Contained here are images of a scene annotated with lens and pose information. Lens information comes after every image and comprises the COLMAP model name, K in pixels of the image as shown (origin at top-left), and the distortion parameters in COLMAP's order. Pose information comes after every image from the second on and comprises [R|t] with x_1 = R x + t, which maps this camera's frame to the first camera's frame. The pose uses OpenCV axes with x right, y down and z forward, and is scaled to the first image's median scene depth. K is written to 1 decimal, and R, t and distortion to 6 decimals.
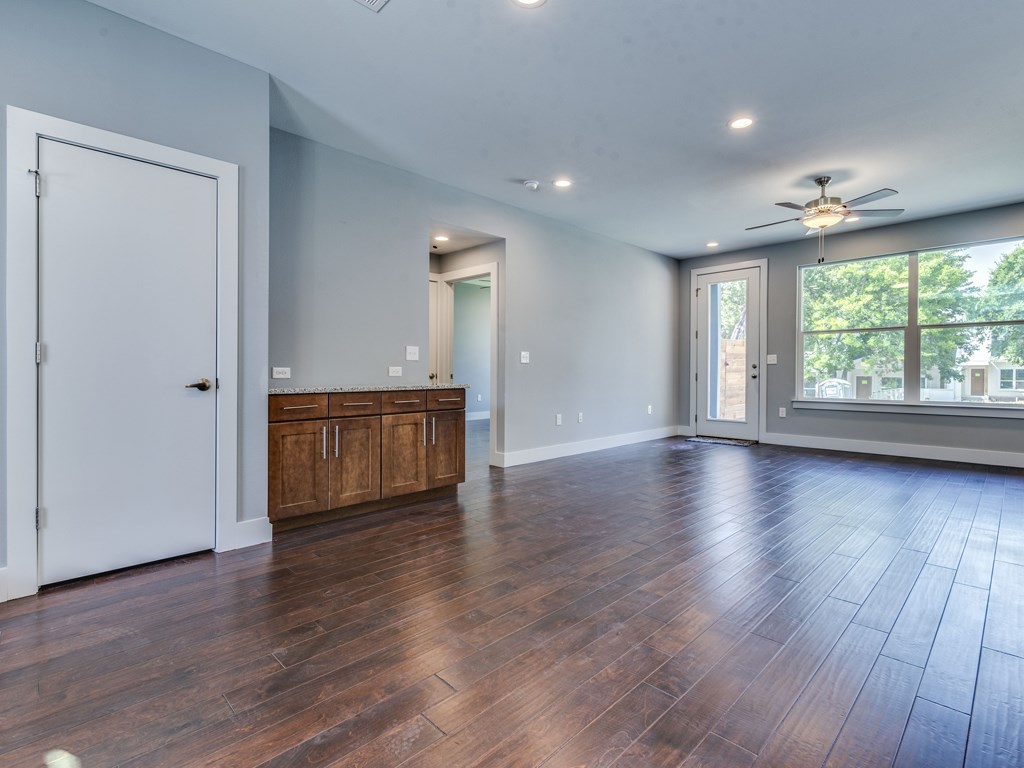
lens RADIAL K [[503.3, 0, 516.6], [0, 503.3, 376.7], [0, 0, 1]] dist [0.002484, -0.000545]
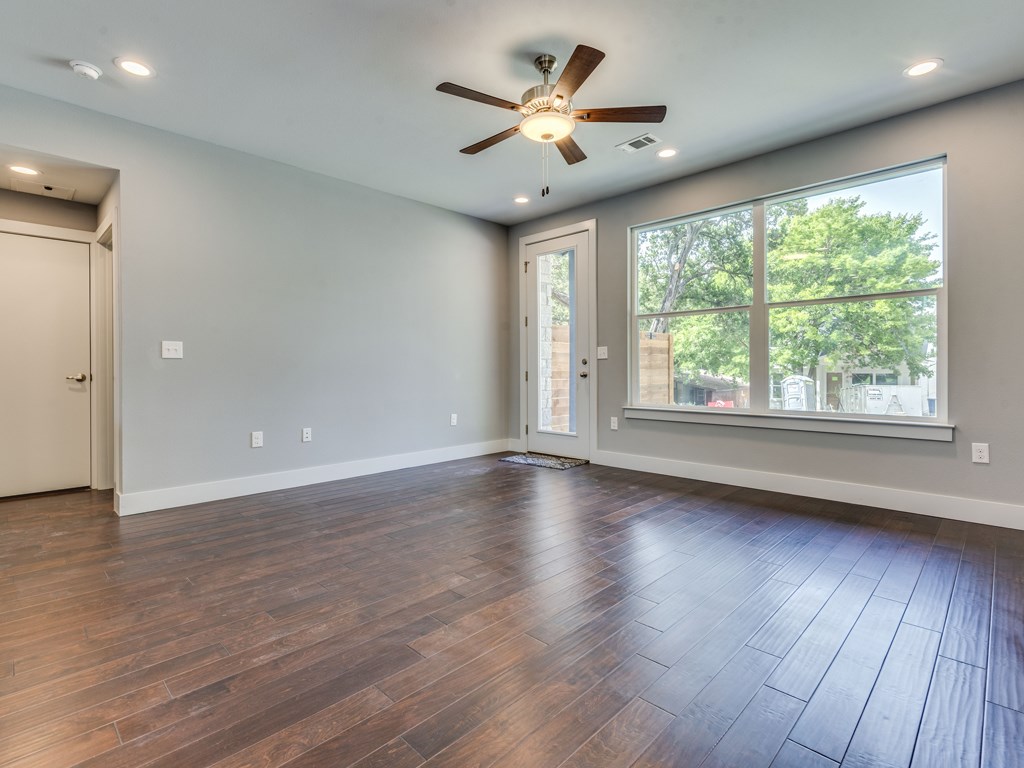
lens RADIAL K [[503.3, 0, 516.5], [0, 503.3, 373.1], [0, 0, 1]] dist [0.002484, -0.000545]
pose [[0.999909, -0.005845, 0.012162, 0.436003], [0.005881, 0.999978, -0.002927, -0.002547], [-0.012145, 0.002999, 0.999922, 0.295500]]
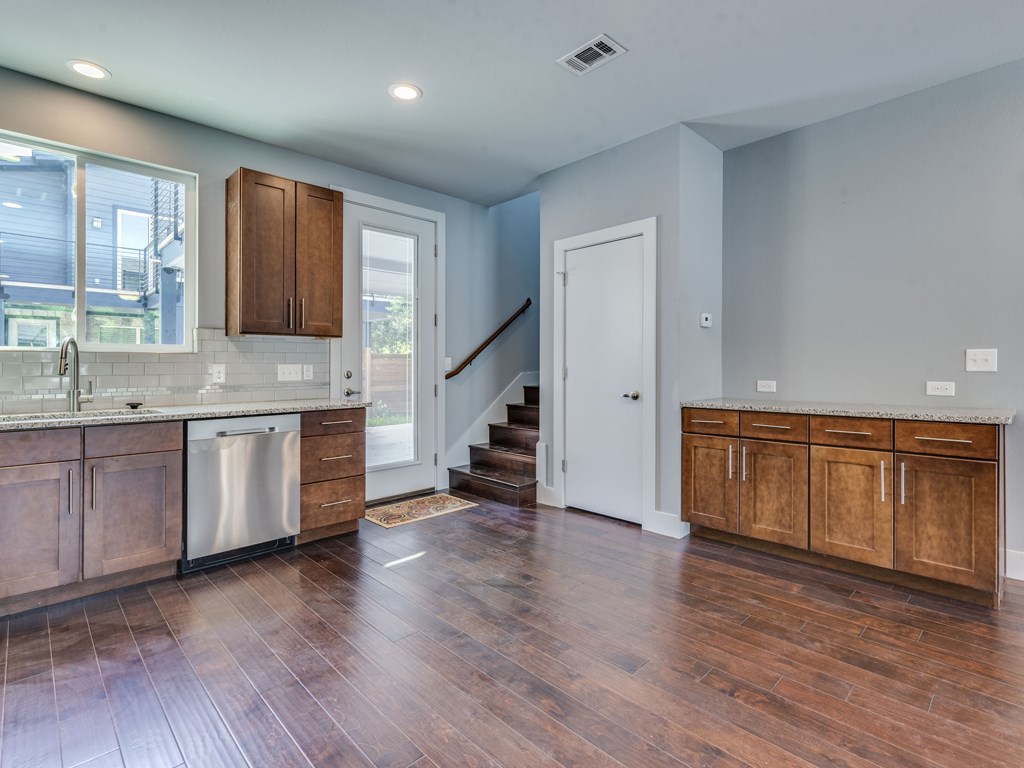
lens RADIAL K [[503.3, 0, 512.5], [0, 503.3, 366.5], [0, 0, 1]] dist [0.002484, -0.000545]
pose [[-0.010636, -0.002660, -0.999940, 0.320468], [-0.008465, 0.999961, -0.002570, -0.024690], [0.999908, 0.008437, -0.010658, 0.323632]]
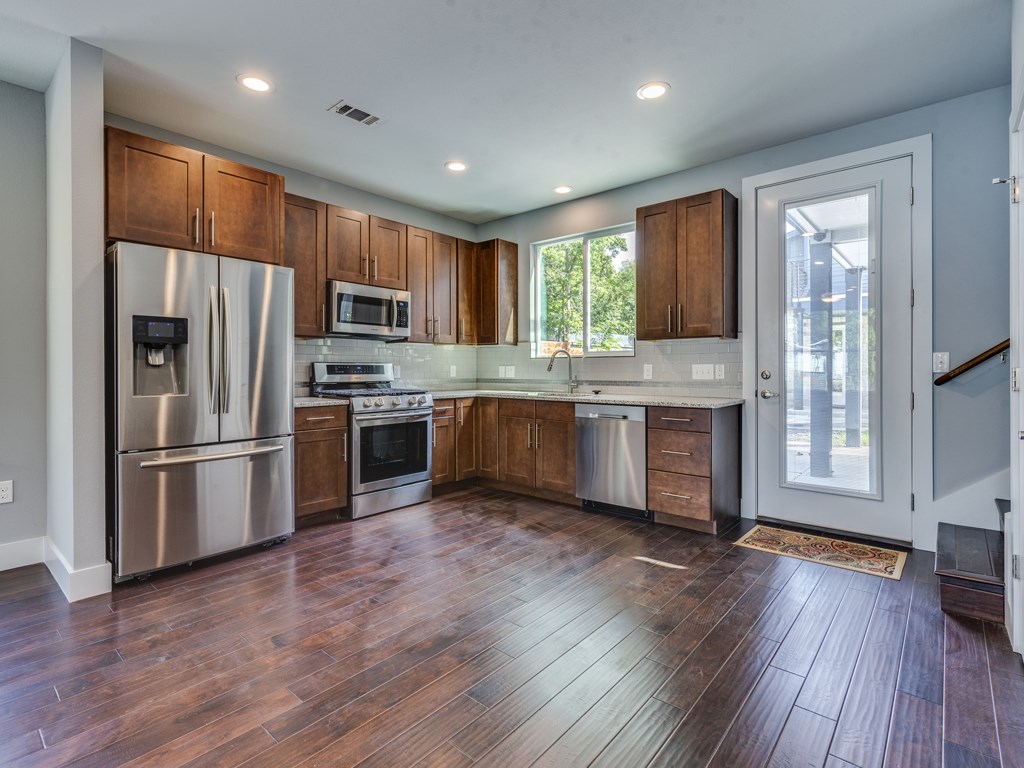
lens RADIAL K [[503.3, 0, 522.2], [0, 503.3, 369.4], [0, 0, 1]] dist [0.002484, -0.000545]
pose [[-0.995956, -0.000549, -0.089841, -0.003914], [-0.001904, 0.999886, 0.014992, -0.029506], [0.089823, 0.015103, -0.995843, 0.694596]]
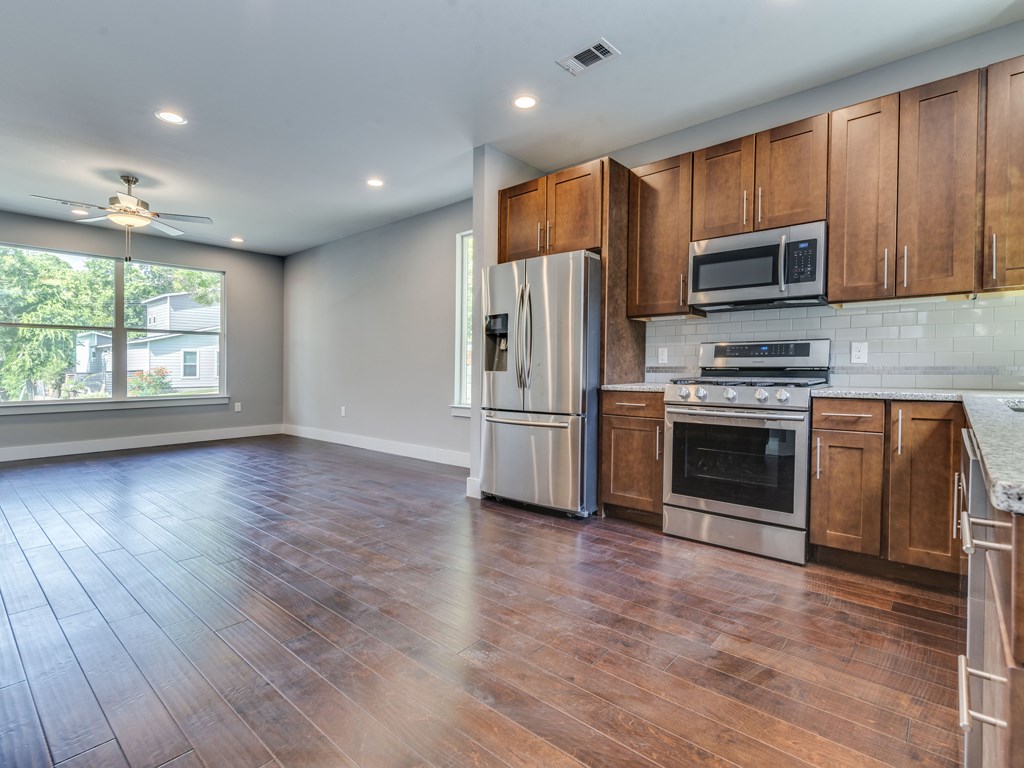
lens RADIAL K [[503.3, 0, 517.6], [0, 503.3, 377.0], [0, 0, 1]] dist [0.002484, -0.000545]
pose [[-0.074291, -0.013506, 0.997145, -0.348859], [0.012046, 0.999823, 0.014440, -0.000654], [-0.997164, 0.013084, -0.074115, 0.237091]]
